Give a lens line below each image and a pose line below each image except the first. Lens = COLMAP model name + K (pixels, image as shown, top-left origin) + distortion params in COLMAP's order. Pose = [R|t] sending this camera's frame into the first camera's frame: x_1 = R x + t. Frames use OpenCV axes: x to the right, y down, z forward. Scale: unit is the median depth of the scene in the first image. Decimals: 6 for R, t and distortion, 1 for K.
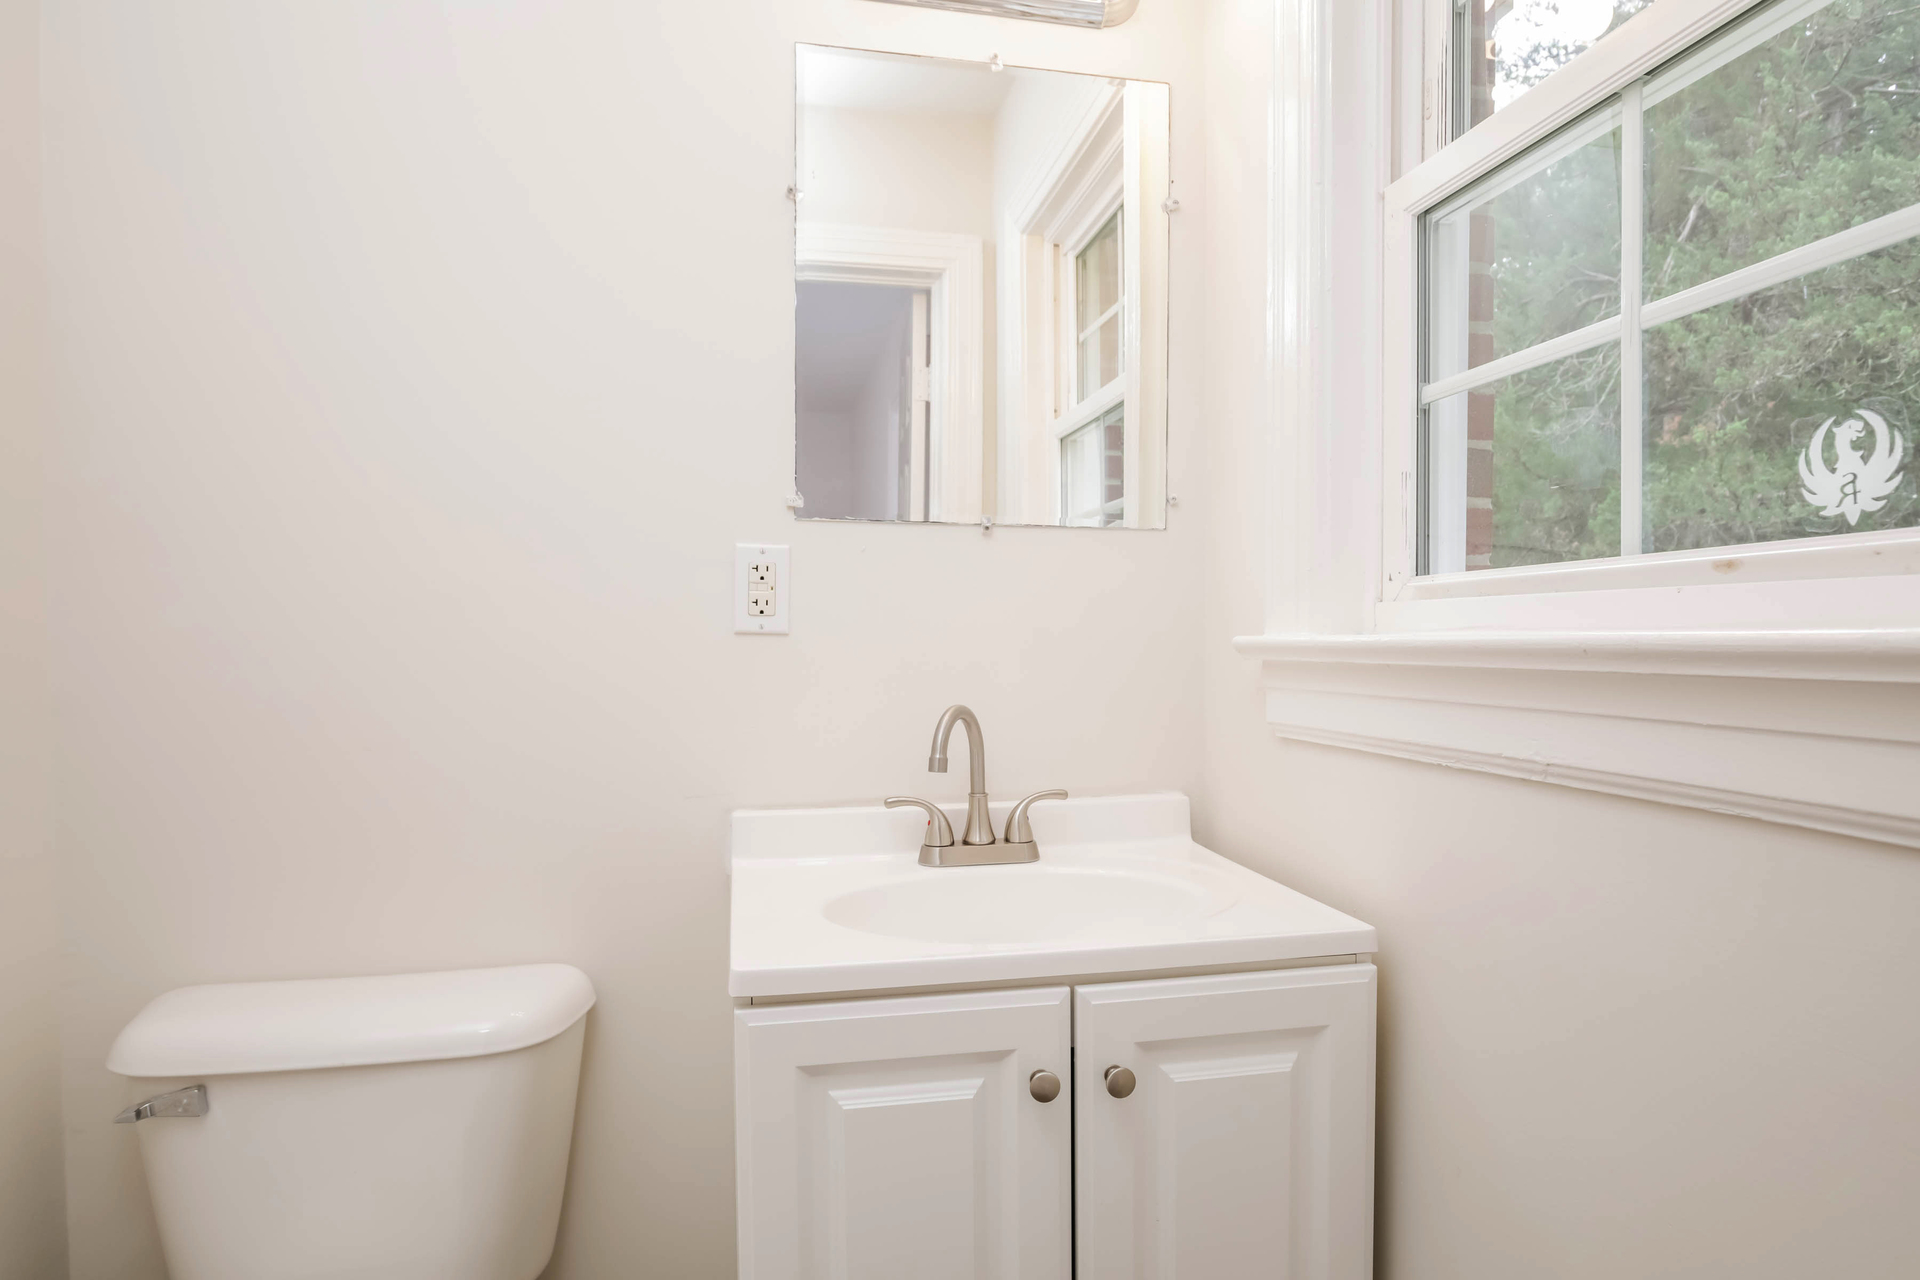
lens RADIAL K [[1078.5, 0, 967.5], [0, 1078.5, 679.1], [0, 0, 1]] dist [-0.017819, 0.004003]
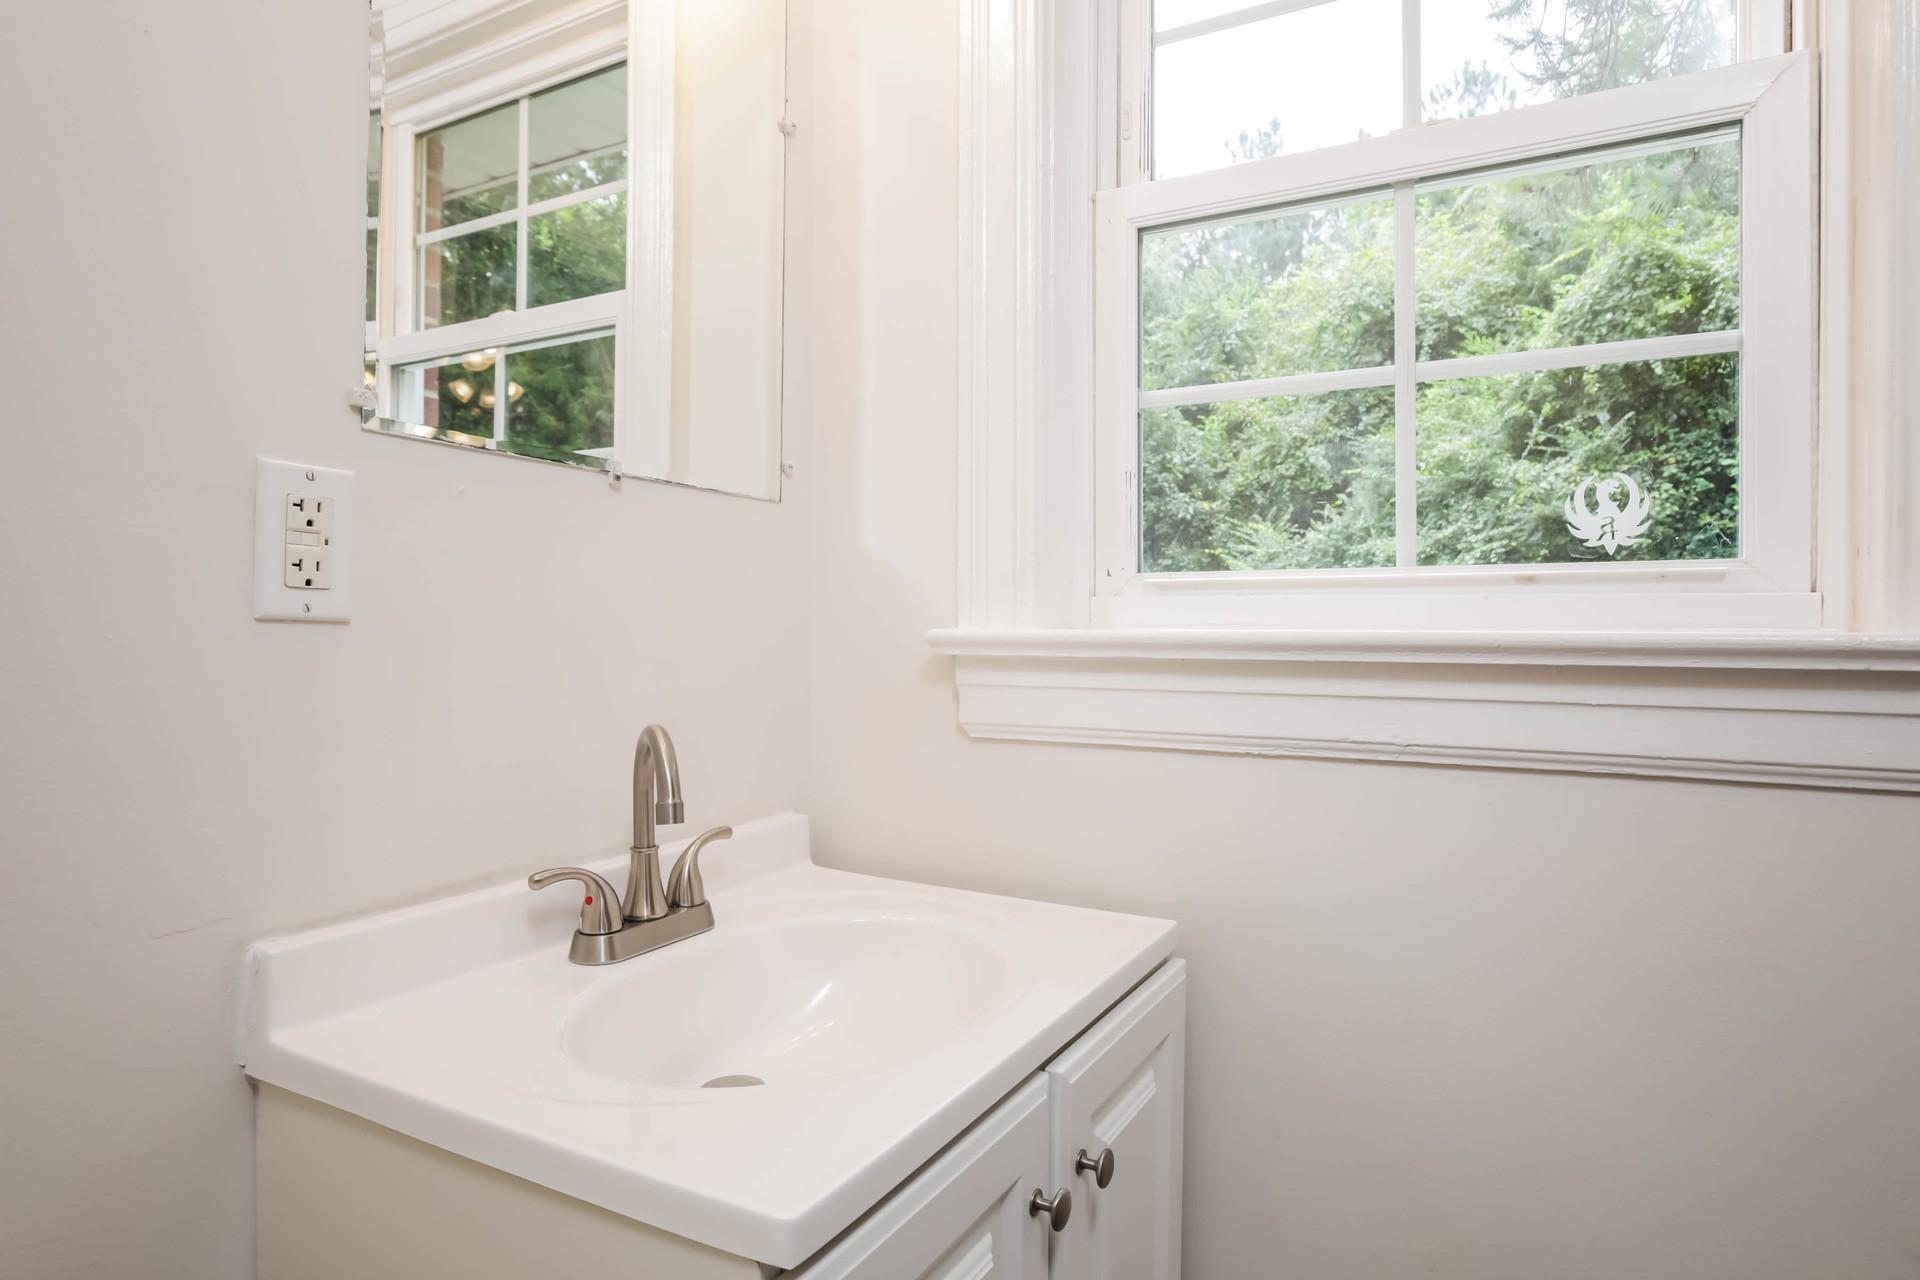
lens RADIAL K [[1078.5, 0, 960.7], [0, 1078.5, 630.2], [0, 0, 1]] dist [-0.017819, 0.004003]
pose [[0.653001, 0.003226, 0.757350, -0.415956], [0.021904, 0.999492, -0.023143, -0.017363], [-0.757040, 0.031701, 0.652599, 0.391400]]
